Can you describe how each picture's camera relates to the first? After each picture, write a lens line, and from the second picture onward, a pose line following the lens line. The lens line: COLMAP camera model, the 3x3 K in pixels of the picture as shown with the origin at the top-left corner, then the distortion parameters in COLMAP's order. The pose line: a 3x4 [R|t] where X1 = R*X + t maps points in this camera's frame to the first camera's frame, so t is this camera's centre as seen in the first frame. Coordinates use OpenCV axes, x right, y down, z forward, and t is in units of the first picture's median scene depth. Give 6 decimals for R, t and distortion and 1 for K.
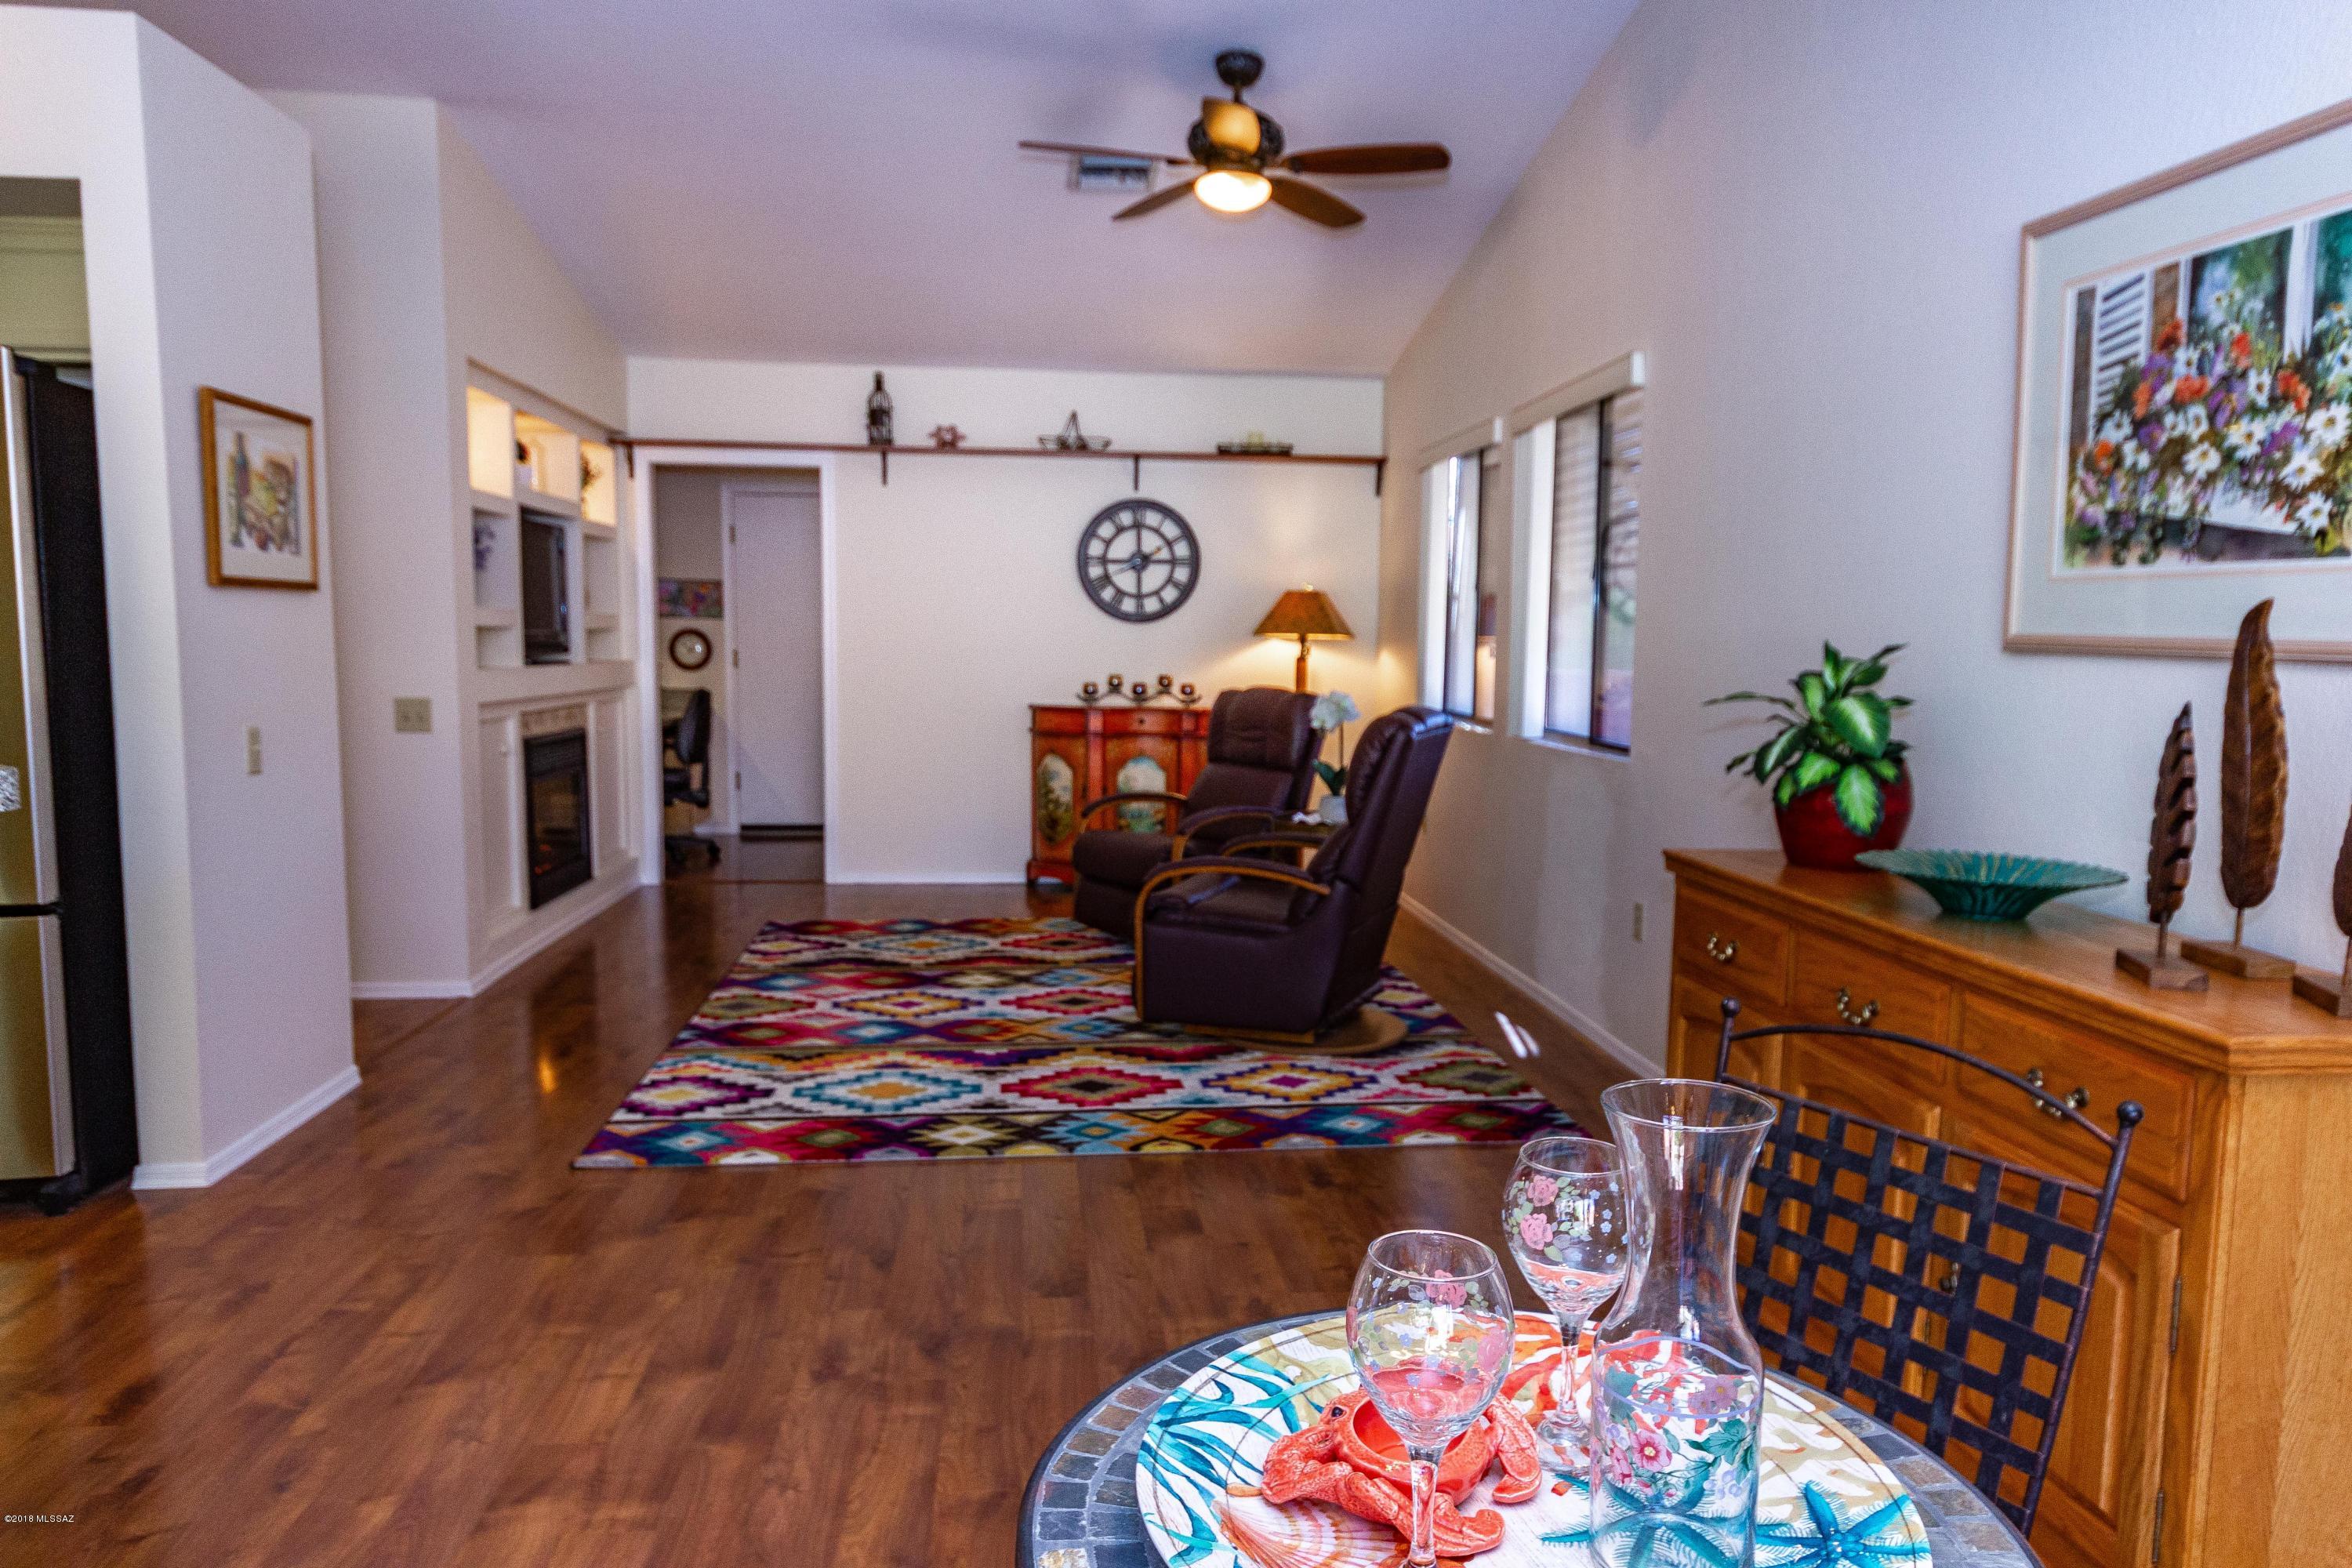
lens RADIAL K [[1527.4, 0, 1178.6], [0, 1527.4, 781.9], [0, 0, 1]] dist [-0.007396, -0.004718]
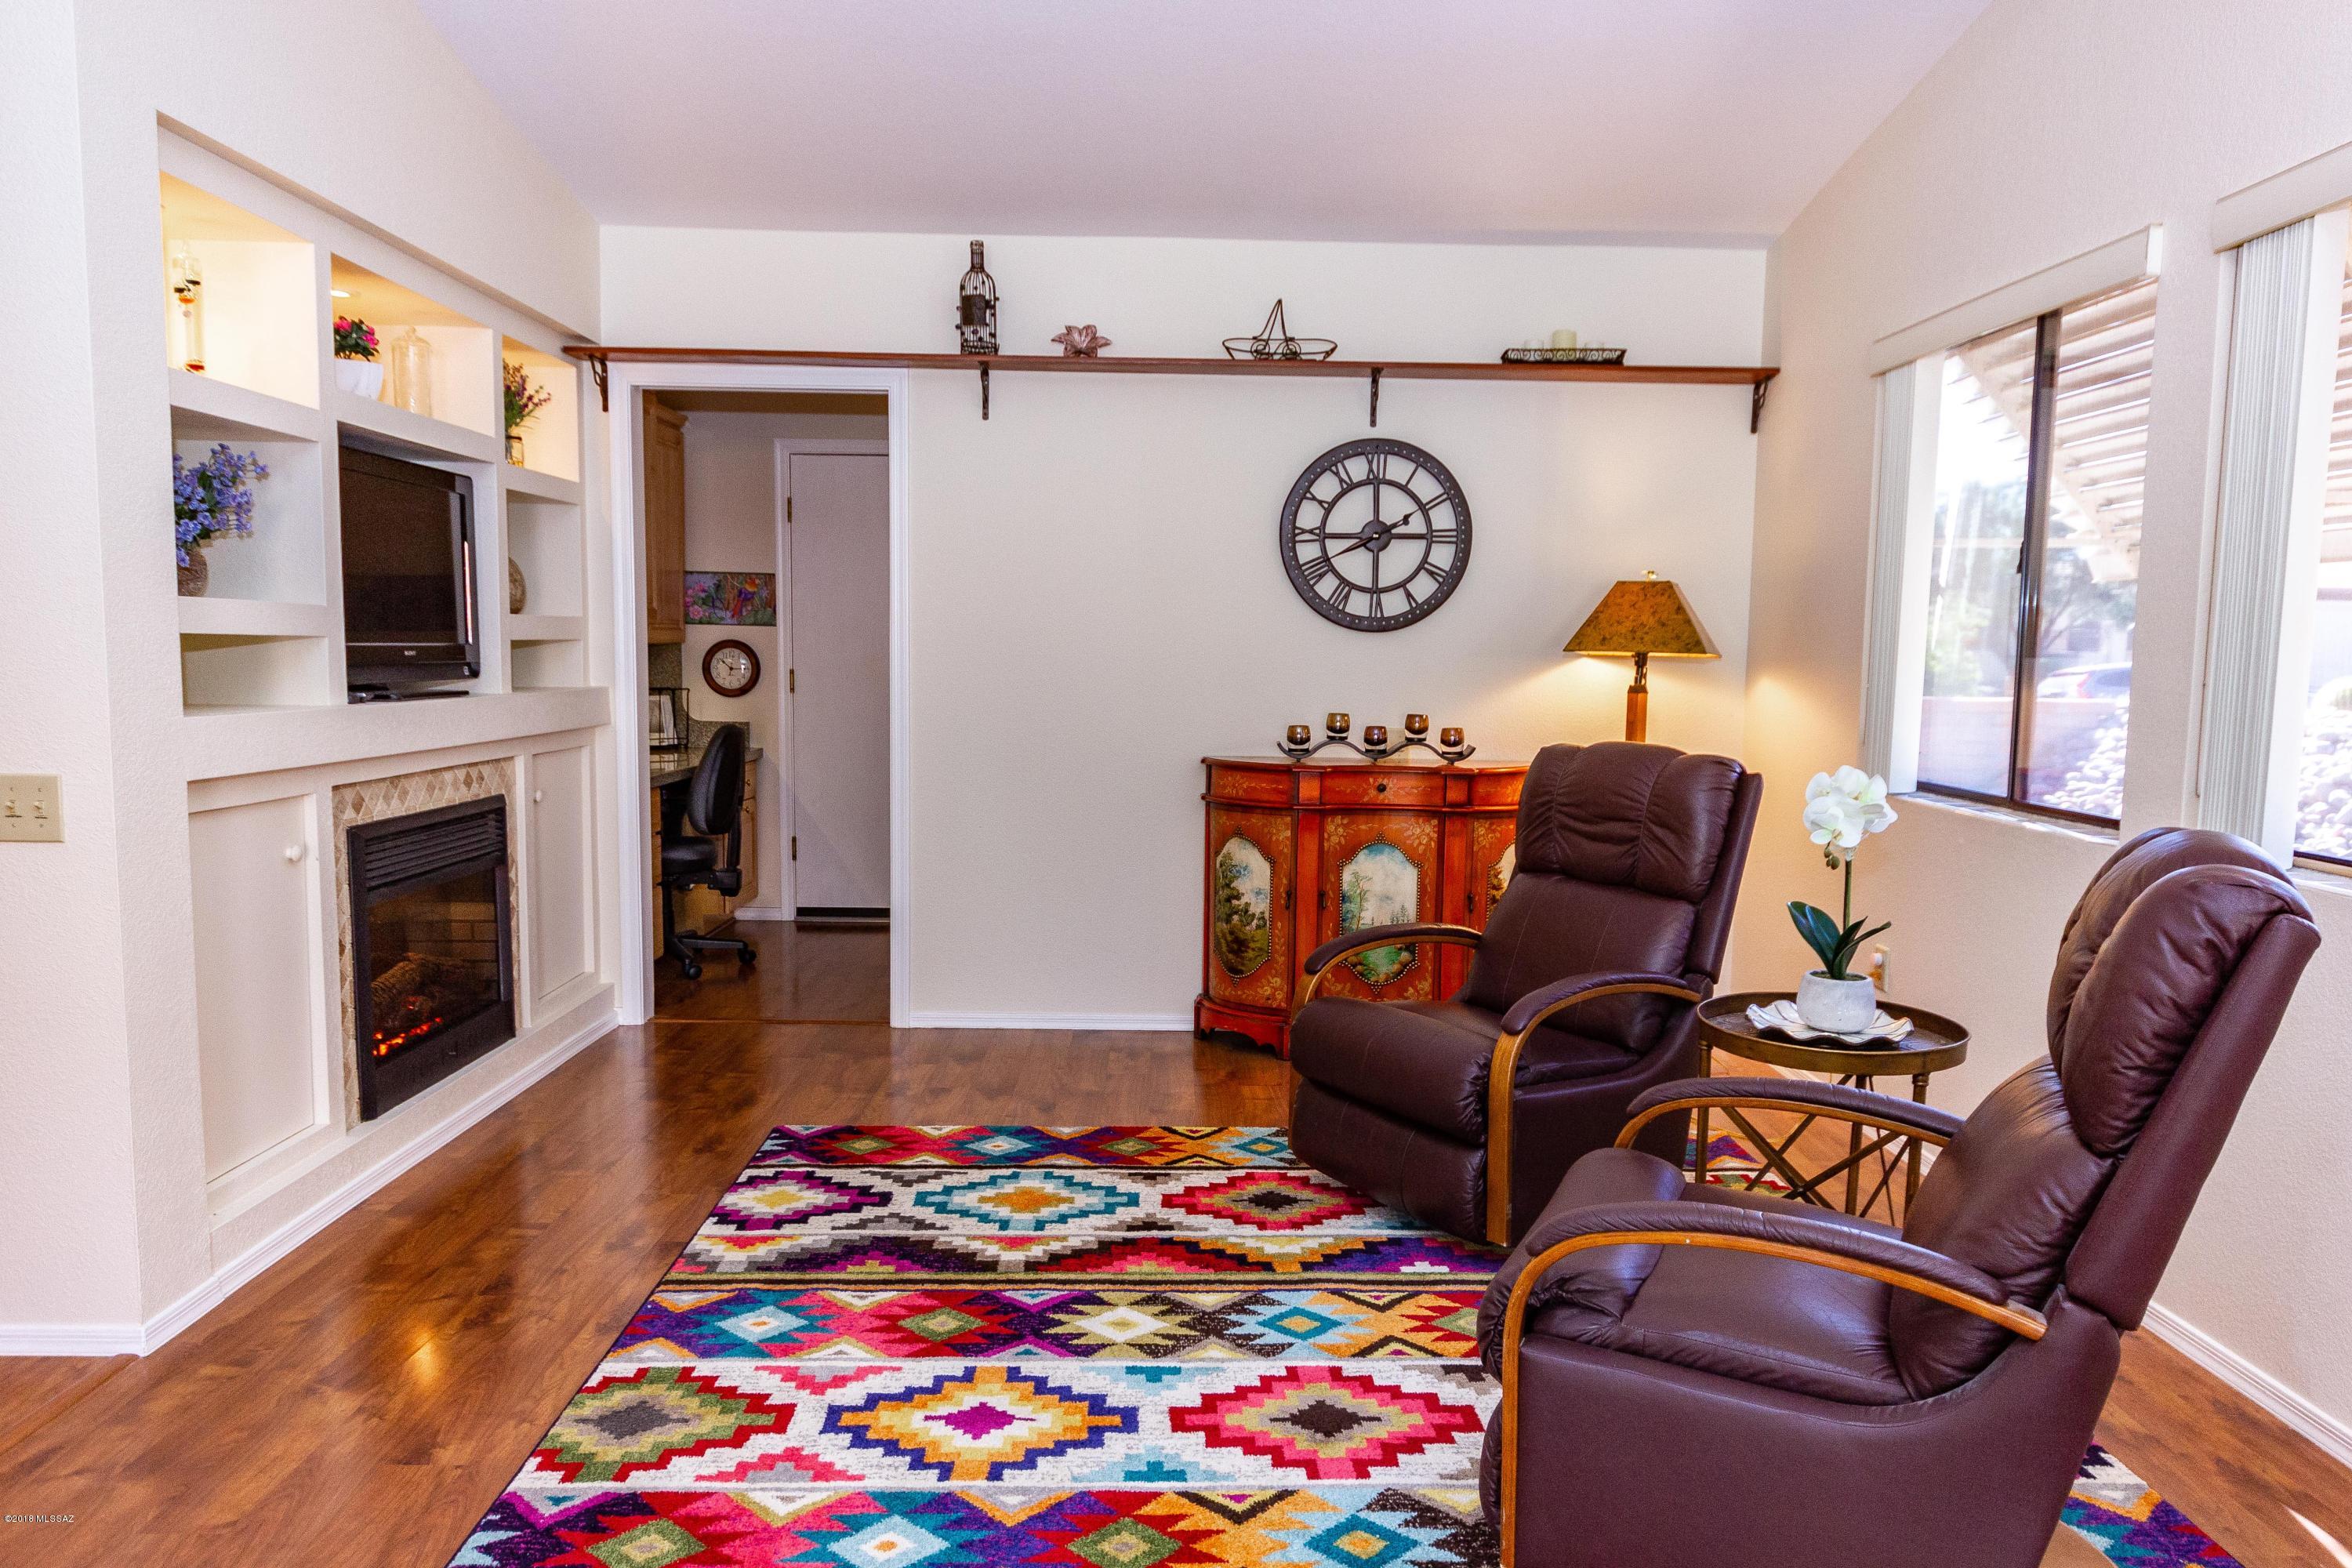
lens RADIAL K [[1527.4, 0, 1180.9], [0, 1527.4, 788.9], [0, 0, 1]] dist [-0.007396, -0.004718]
pose [[0.996025, 0.010905, -0.088399, -0.051115], [-0.011175, 0.999934, -0.002553, -0.036742], [0.088365, 0.003531, 0.996082, 0.364173]]
